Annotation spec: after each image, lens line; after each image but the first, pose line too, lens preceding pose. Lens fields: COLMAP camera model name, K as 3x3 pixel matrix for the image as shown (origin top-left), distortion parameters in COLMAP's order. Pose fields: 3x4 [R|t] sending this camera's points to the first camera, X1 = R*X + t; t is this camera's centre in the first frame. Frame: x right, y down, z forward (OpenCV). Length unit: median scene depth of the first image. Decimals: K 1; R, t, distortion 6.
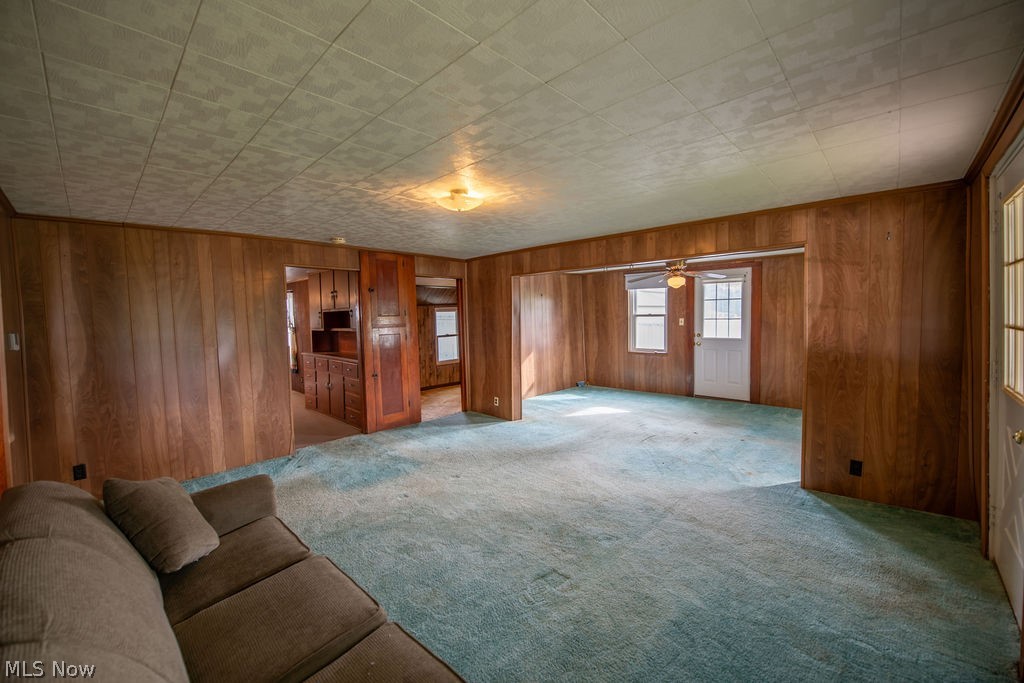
lens RADIAL K [[406.2, 0, 515.9], [0, 406.2, 335.5], [0, 0, 1]] dist [-0.016472, -0.001801]
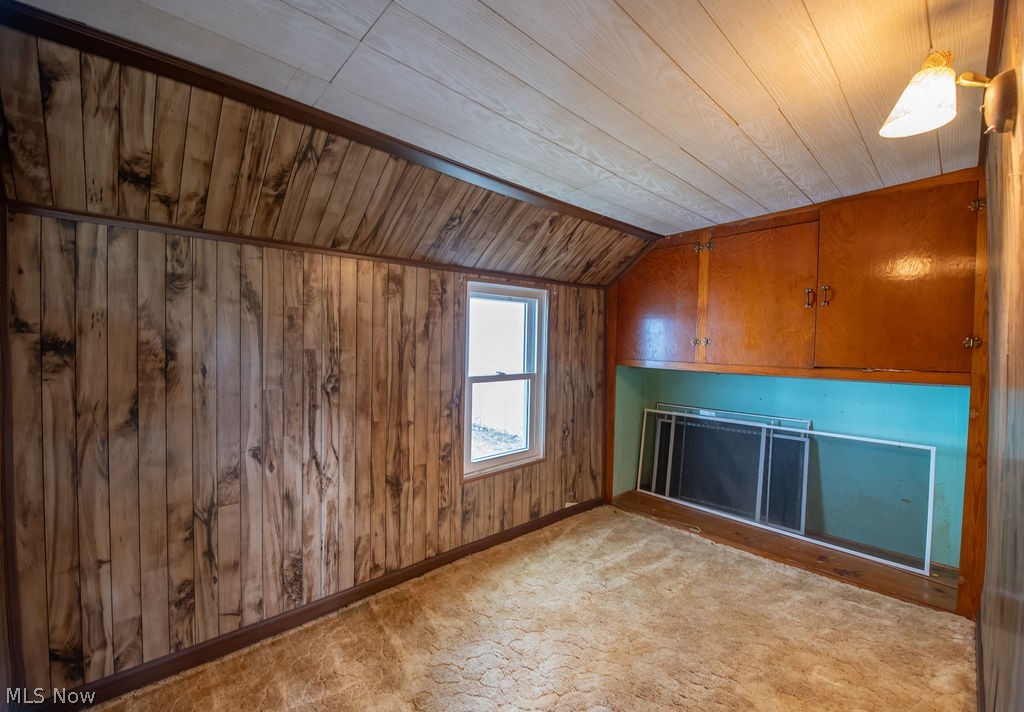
lens RADIAL K [[435.8, 0, 509.2], [0, 435.8, 352.1], [0, 0, 1]] dist [-0.022532, -0.000173]
pose [[0.996632, 0.041662, -0.070628, -0.243336], [-0.044087, 0.998478, -0.033139, -0.015147], [0.069140, 0.036142, 0.996952, 1.158532]]
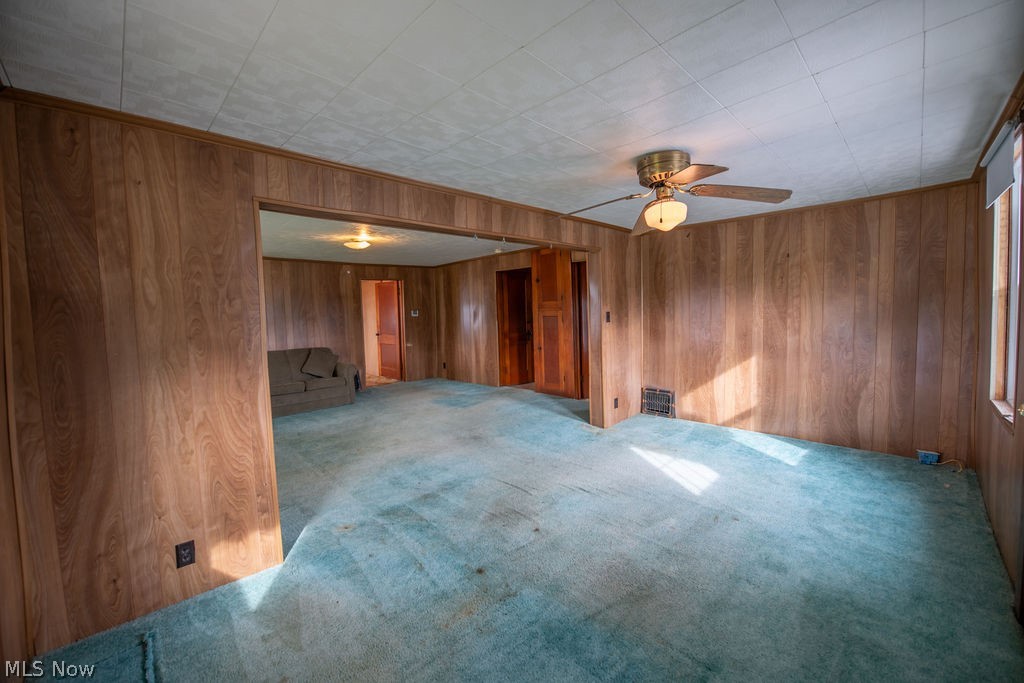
lens RADIAL K [[406.2, 0, 511.9], [0, 406.2, 334.0], [0, 0, 1]] dist [-0.016472, -0.001801]
pose [[-0.035248, 0.081336, -0.996063, 0.913067], [-0.018648, 0.996456, 0.082028, -0.047914], [0.999205, 0.021466, -0.033607, 0.954725]]
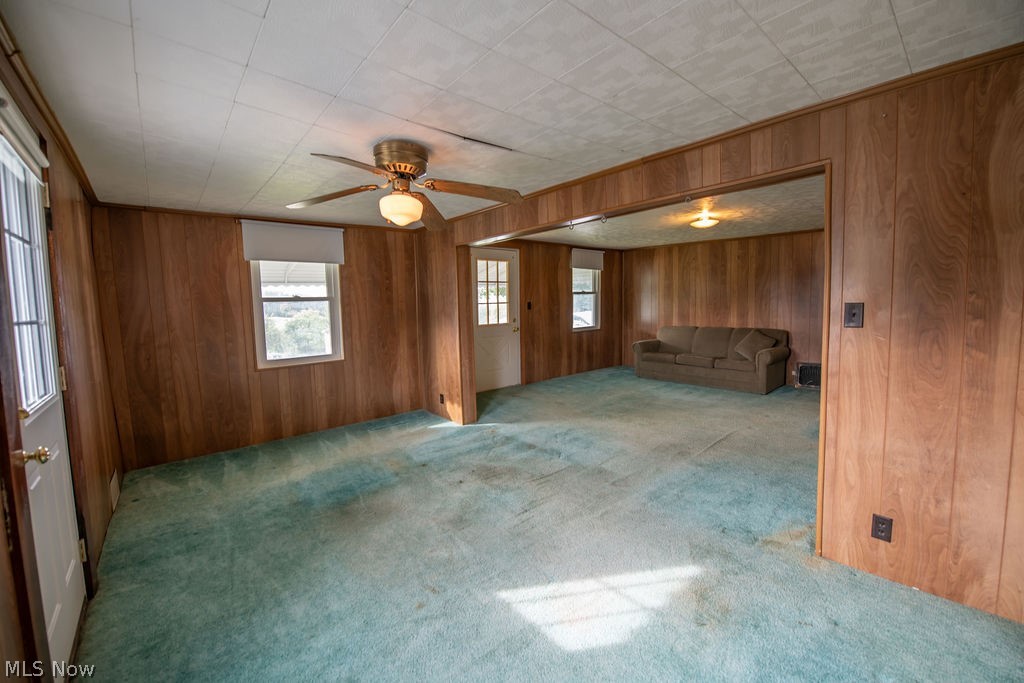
lens RADIAL K [[406.2, 0, 512.6], [0, 406.2, 335.3], [0, 0, 1]] dist [-0.016472, -0.001801]
pose [[-0.993671, 0.041193, 0.104499, 0.279115], [0.054519, 0.990267, 0.128058, -0.062492], [-0.098207, 0.132944, -0.986246, 1.548381]]
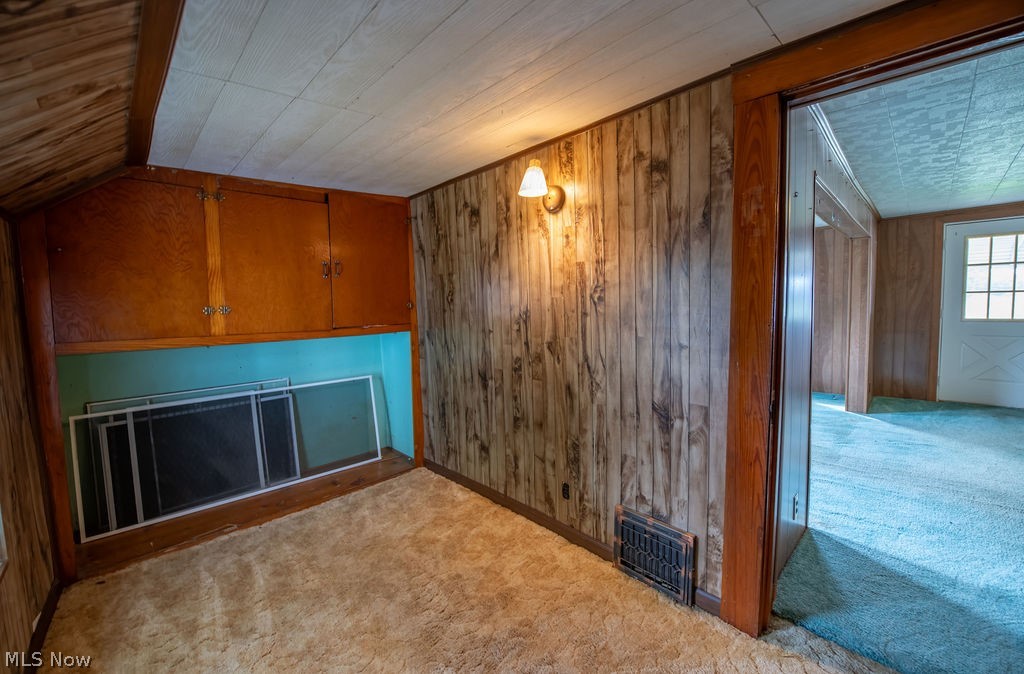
lens RADIAL K [[409.7, 0, 509.6], [0, 409.7, 332.9], [0, 0, 1]] dist [-0.019088, -0.000937]
pose [[0.046149, -0.048983, 0.997733, -0.476537], [0.070849, 0.996442, 0.045643, -0.032140], [-0.996419, 0.068582, 0.049455, 1.411133]]
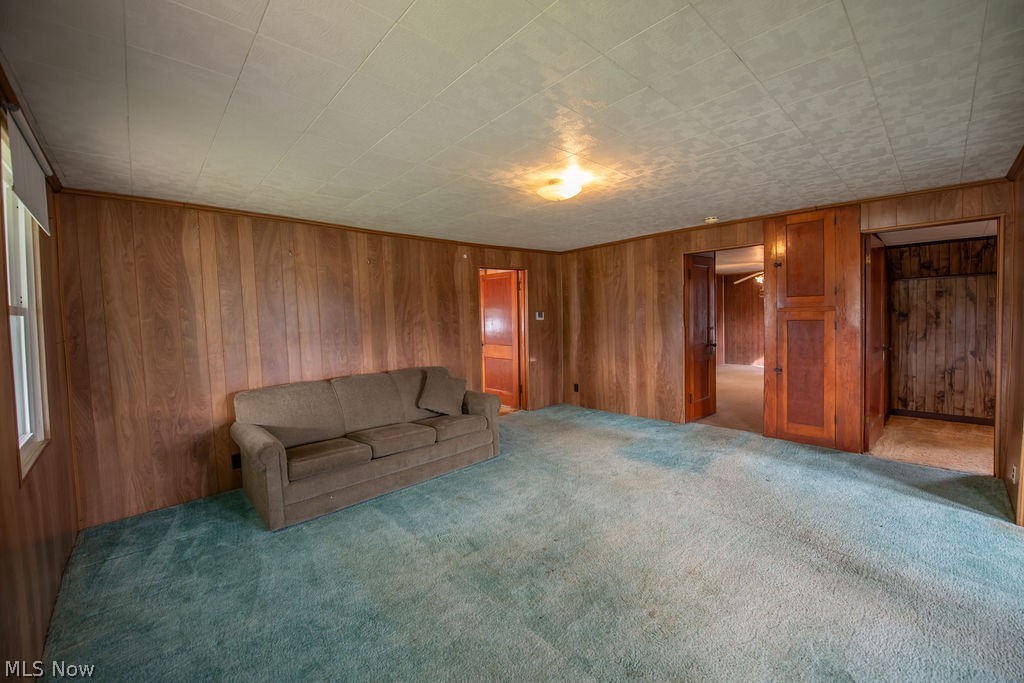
lens RADIAL K [[406.2, 0, 511.6], [0, 406.2, 335.1], [0, 0, 1]] dist [-0.016472, -0.001801]
pose [[-0.067271, 0.074960, -0.994915, 0.490720], [-0.017855, 0.996924, 0.076318, -0.023695], [0.997575, 0.022898, -0.065726, 0.516537]]
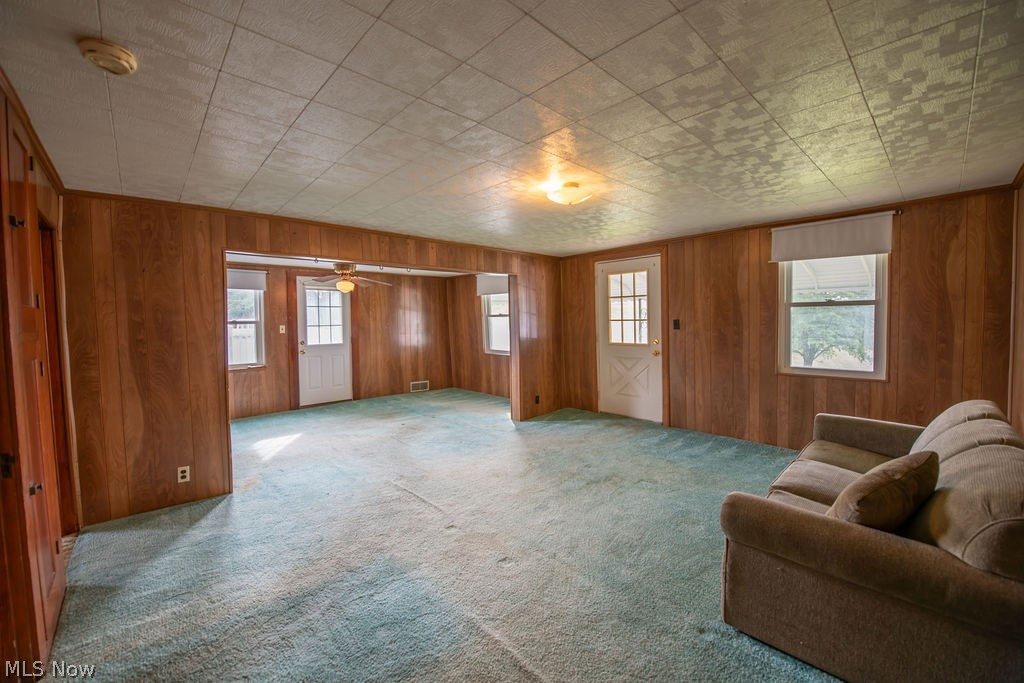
lens RADIAL K [[406.2, 0, 512.4], [0, 406.2, 337.3], [0, 0, 1]] dist [-0.016472, -0.001801]
pose [[0.071682, -0.027483, 0.997049, -0.628276], [0.064717, 0.997642, 0.022846, -0.004932], [-0.995326, 0.062889, 0.073291, 0.588209]]
